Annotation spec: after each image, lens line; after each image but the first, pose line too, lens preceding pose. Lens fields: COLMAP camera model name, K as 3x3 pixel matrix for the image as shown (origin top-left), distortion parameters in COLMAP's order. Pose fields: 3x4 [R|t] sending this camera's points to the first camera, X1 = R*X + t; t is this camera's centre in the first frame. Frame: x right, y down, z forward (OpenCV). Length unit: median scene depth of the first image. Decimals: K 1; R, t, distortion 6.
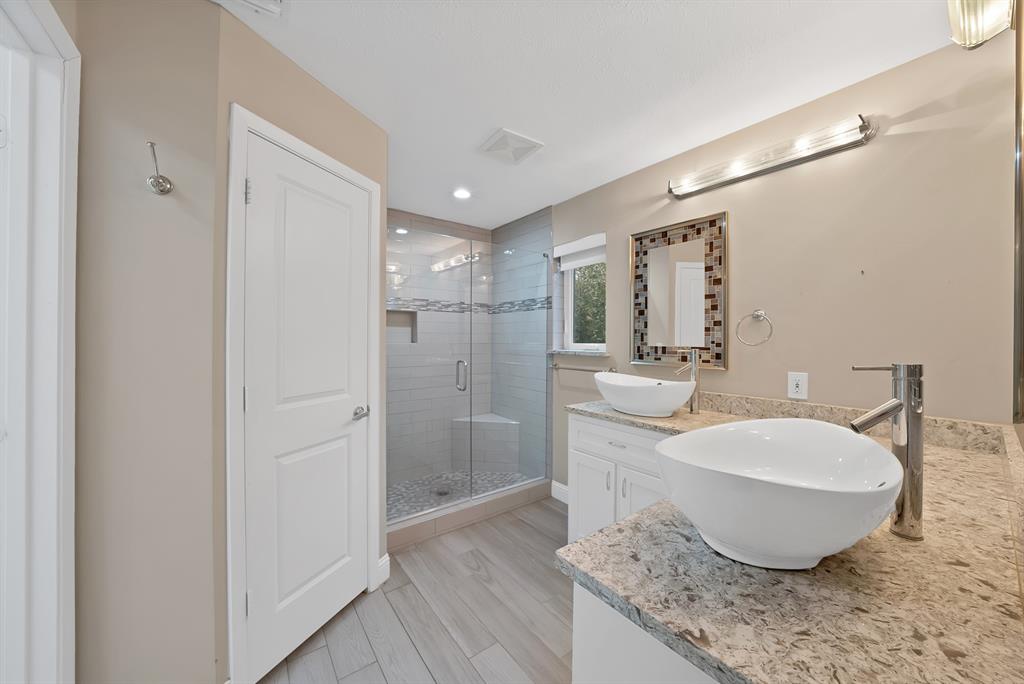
lens RADIAL K [[359.1, 0, 506.3], [0, 359.1, 339.8], [0, 0, 1]] dist [-0.030083, 0.006538]
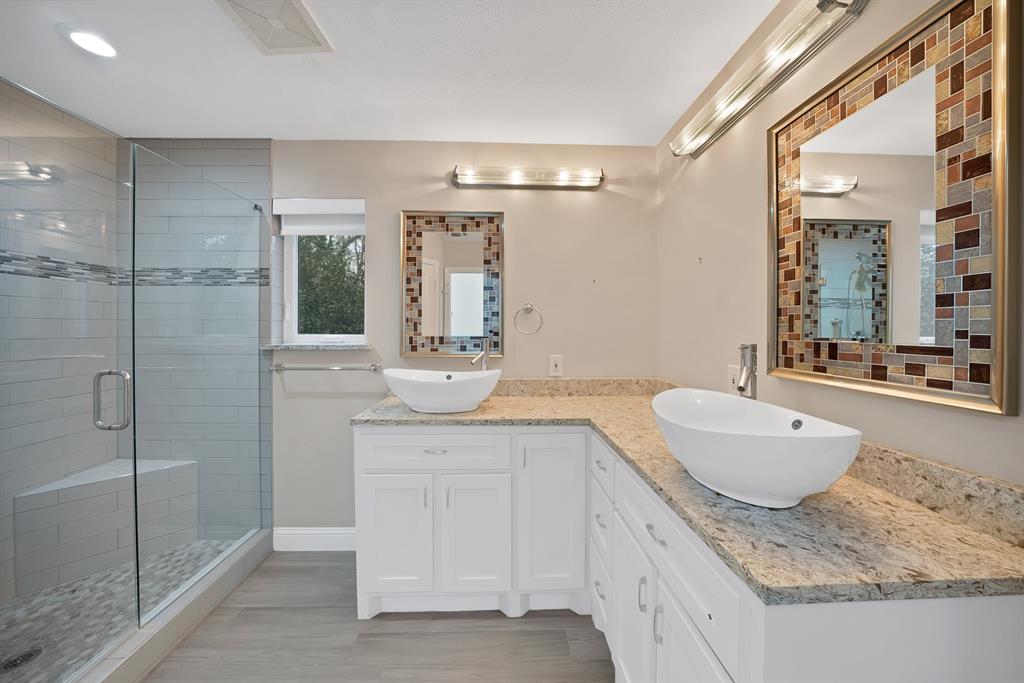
lens RADIAL K [[364.9, 0, 511.5], [0, 364.9, 330.9], [0, 0, 1]] dist [-0.028822, 0.006603]
pose [[0.575556, -0.007418, 0.817728, -0.244004], [0.003307, 0.999972, 0.006743, -0.002217], [-0.817755, -0.001177, 0.575565, 0.279298]]
